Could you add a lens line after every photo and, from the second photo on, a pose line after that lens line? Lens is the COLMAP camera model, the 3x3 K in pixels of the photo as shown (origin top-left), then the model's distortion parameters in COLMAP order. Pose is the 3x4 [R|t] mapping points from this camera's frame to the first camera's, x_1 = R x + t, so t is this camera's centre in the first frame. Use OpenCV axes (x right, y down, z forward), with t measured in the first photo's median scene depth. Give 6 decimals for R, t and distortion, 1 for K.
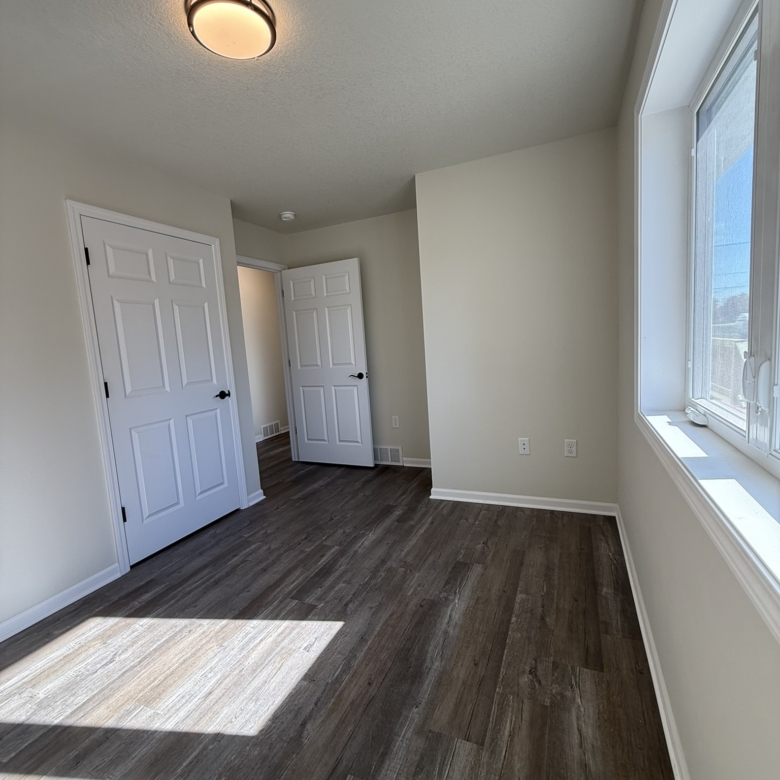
lens RADIAL K [[415.6, 0, 390.0], [0, 415.6, 390.0], [0, 0, 1]] dist [-0.002896, 0.000628]
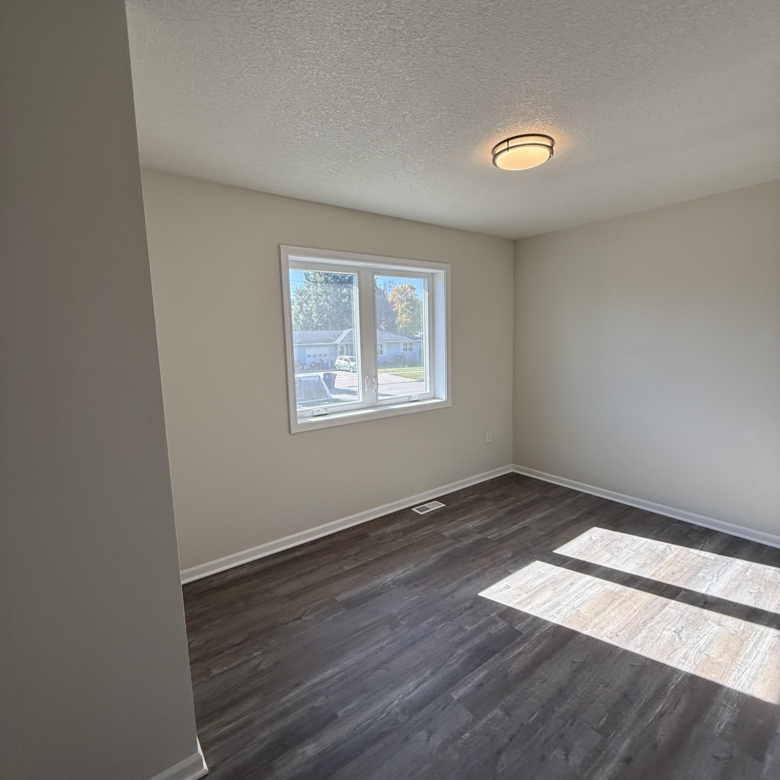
lens RADIAL K [[415.6, 0, 390.0], [0, 415.6, 390.0], [0, 0, 1]] dist [-0.002896, 0.000628]
pose [[-0.869282, 0.025105, 0.493678, -0.487380], [0.140470, 0.970082, 0.198012, -0.314509], [-0.473938, 0.241475, -0.846802, 1.922879]]
